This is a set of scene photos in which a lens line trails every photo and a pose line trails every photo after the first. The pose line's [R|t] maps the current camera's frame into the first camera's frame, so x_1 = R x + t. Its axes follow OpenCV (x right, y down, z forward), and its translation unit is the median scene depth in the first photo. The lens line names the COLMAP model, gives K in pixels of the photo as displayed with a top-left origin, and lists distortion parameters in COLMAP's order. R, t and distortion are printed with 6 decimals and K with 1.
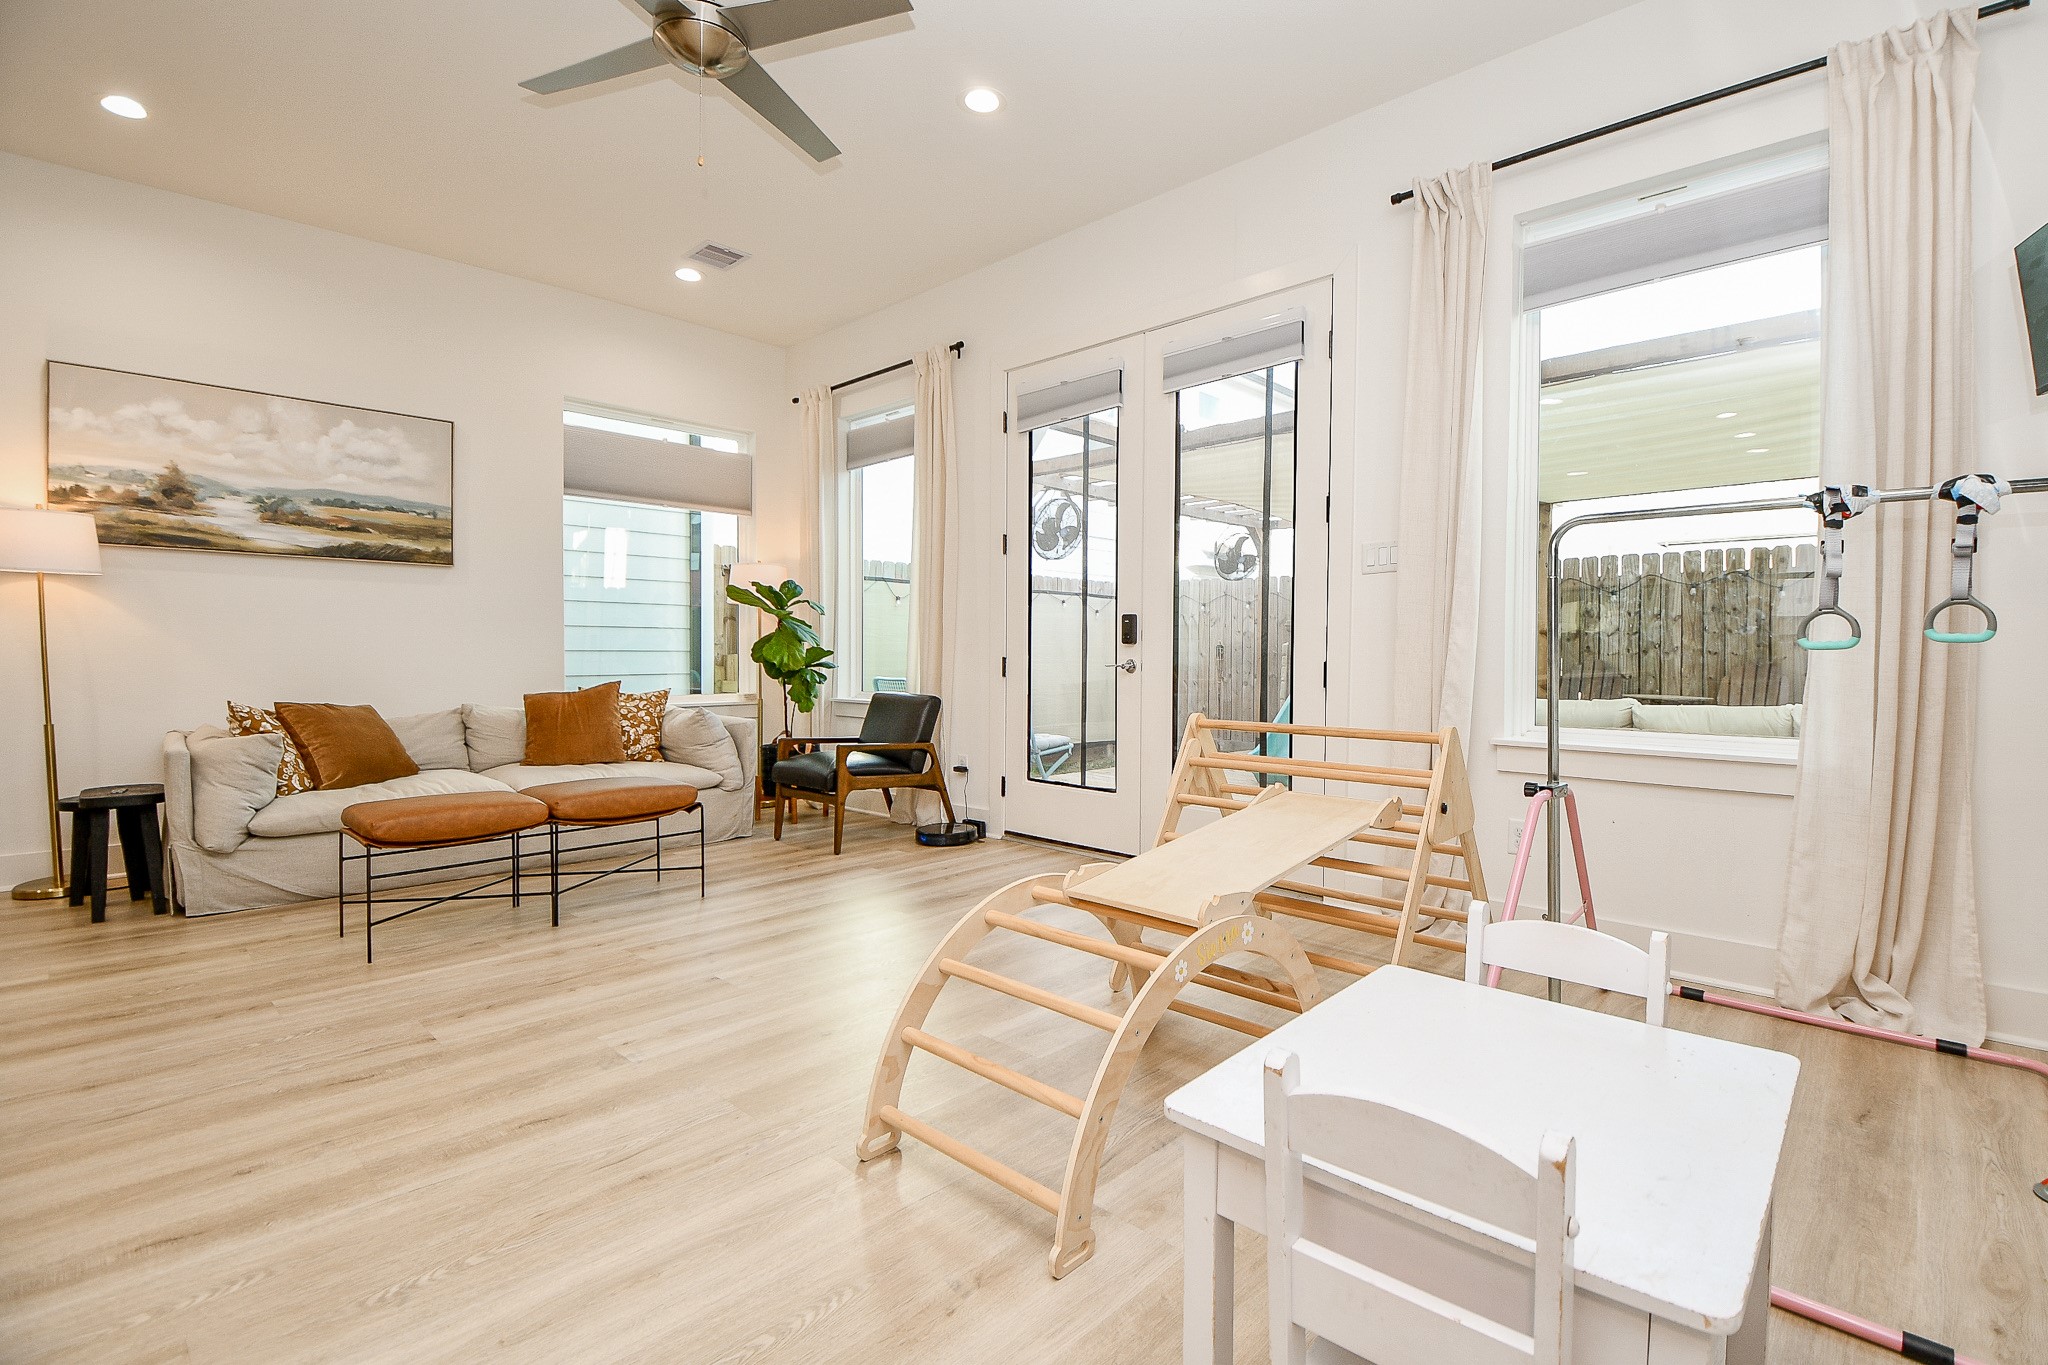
lens RADIAL K [[899.6, 0, 1070.7], [0, 899.6, 660.8], [0, 0, 1]] dist [-0.009689, -0.010835]
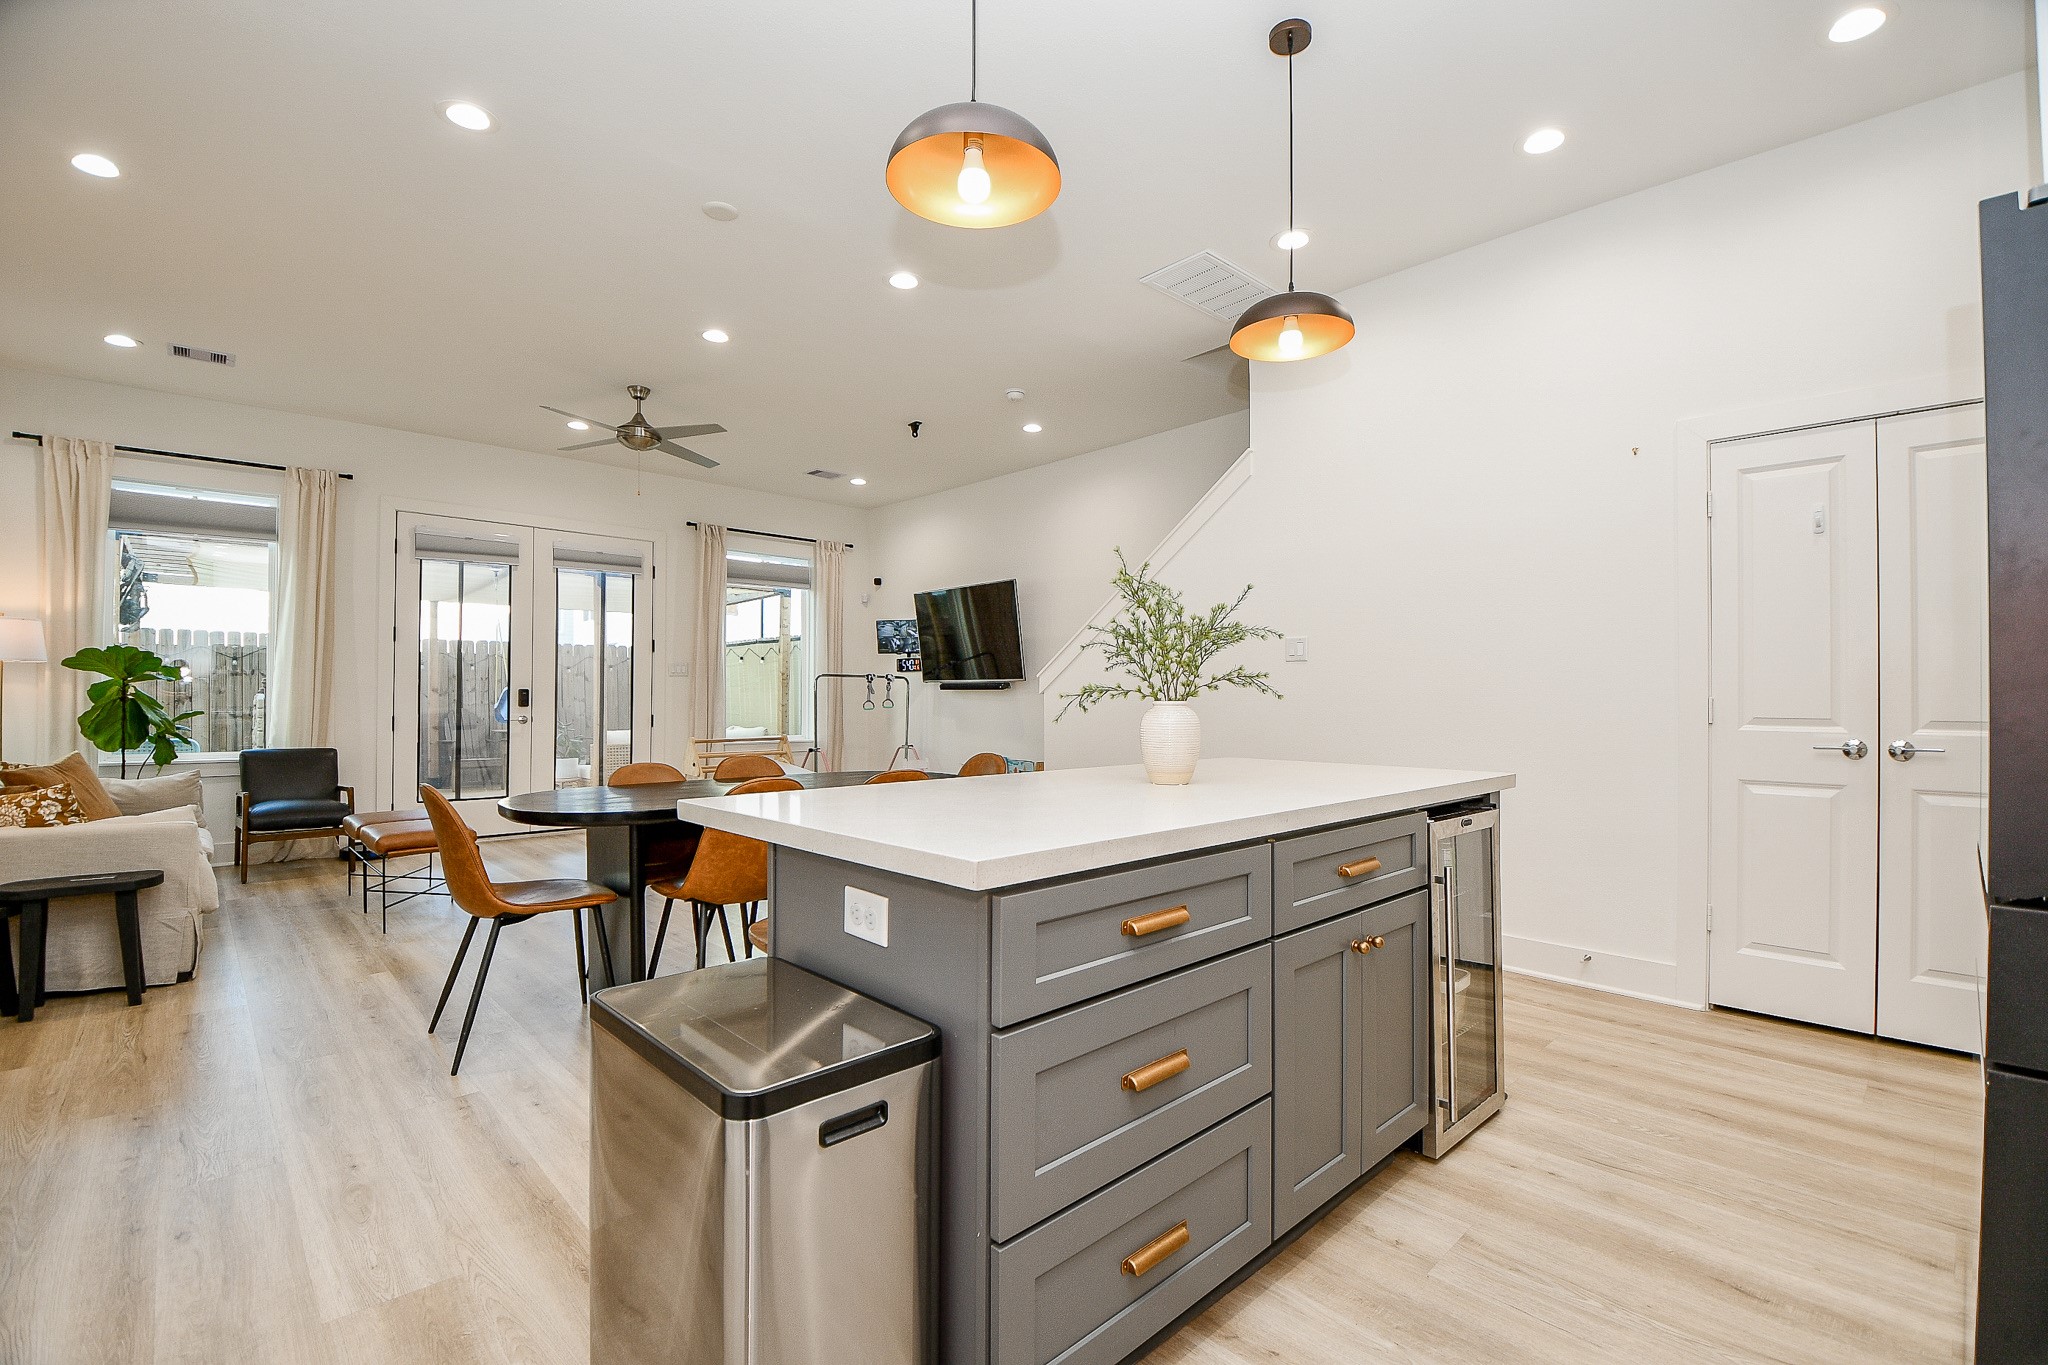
lens RADIAL K [[899.6, 0, 1046.7], [0, 899.6, 691.9], [0, 0, 1]] dist [-0.009689, -0.010835]
pose [[0.063729, 0.002912, 0.997963, -1.503041], [0.009010, 0.999953, -0.003493, -0.031523], [-0.997927, 0.009214, 0.063700, -0.090969]]
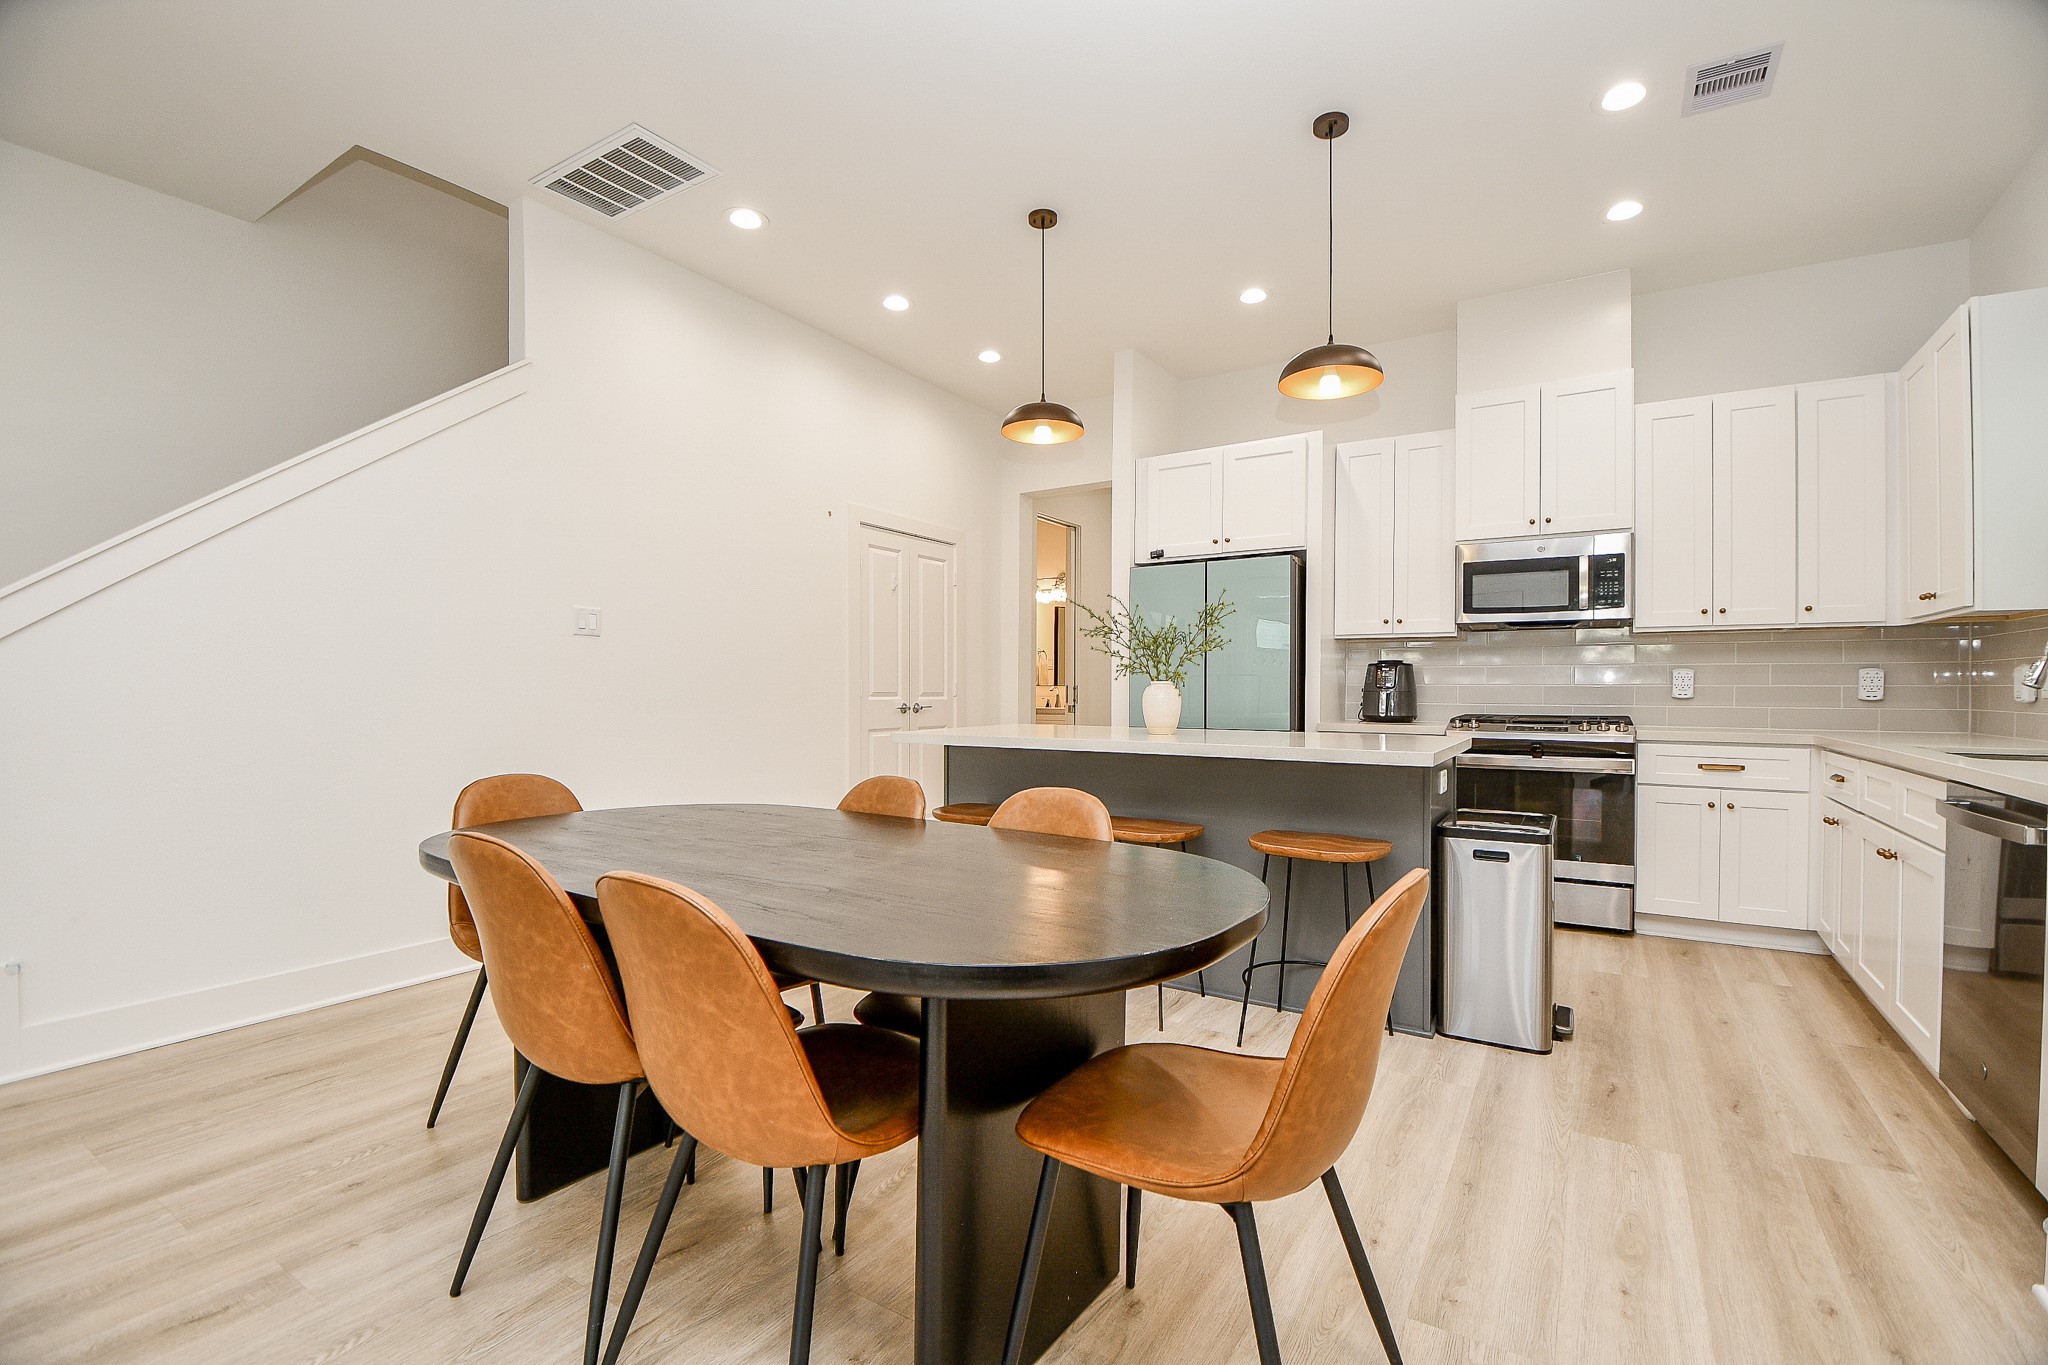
lens RADIAL K [[899.6, 0, 1021.6], [0, 899.6, 687.1], [0, 0, 1]] dist [-0.009689, -0.010835]
pose [[-0.985734, -0.006378, -0.168189, -0.728484], [-0.008232, 0.999913, 0.010331, -0.030046], [0.168109, 0.011568, -0.985701, 0.641153]]
